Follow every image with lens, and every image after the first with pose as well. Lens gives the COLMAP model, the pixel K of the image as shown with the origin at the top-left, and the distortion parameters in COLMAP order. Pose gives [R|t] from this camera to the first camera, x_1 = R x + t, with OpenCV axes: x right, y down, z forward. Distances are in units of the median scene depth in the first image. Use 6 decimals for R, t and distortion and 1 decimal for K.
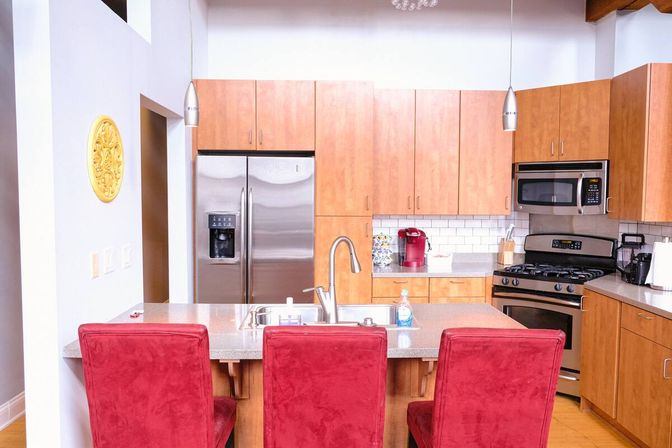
lens RADIAL K [[519.7, 0, 341.6], [0, 519.7, 225.4], [0, 0, 1]] dist [-0.020305, 0.010701]
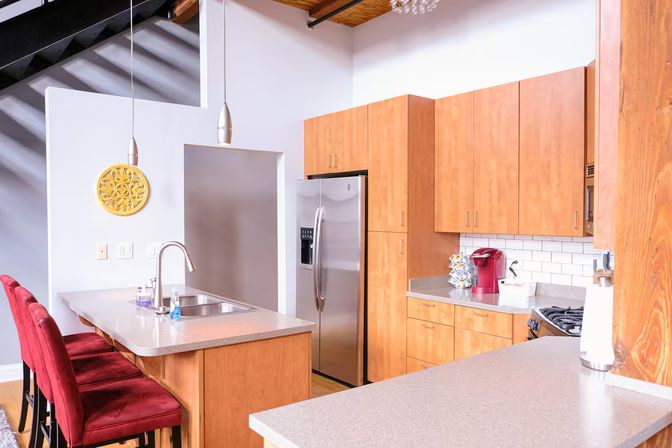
lens RADIAL K [[519.7, 0, 343.7], [0, 519.7, 225.1], [0, 0, 1]] dist [-0.020305, 0.010701]
pose [[0.600646, 0.011249, -0.799436, 0.751253], [-0.044418, 0.998826, -0.019318, -0.007443], [0.798281, 0.047112, 0.600440, 0.321505]]
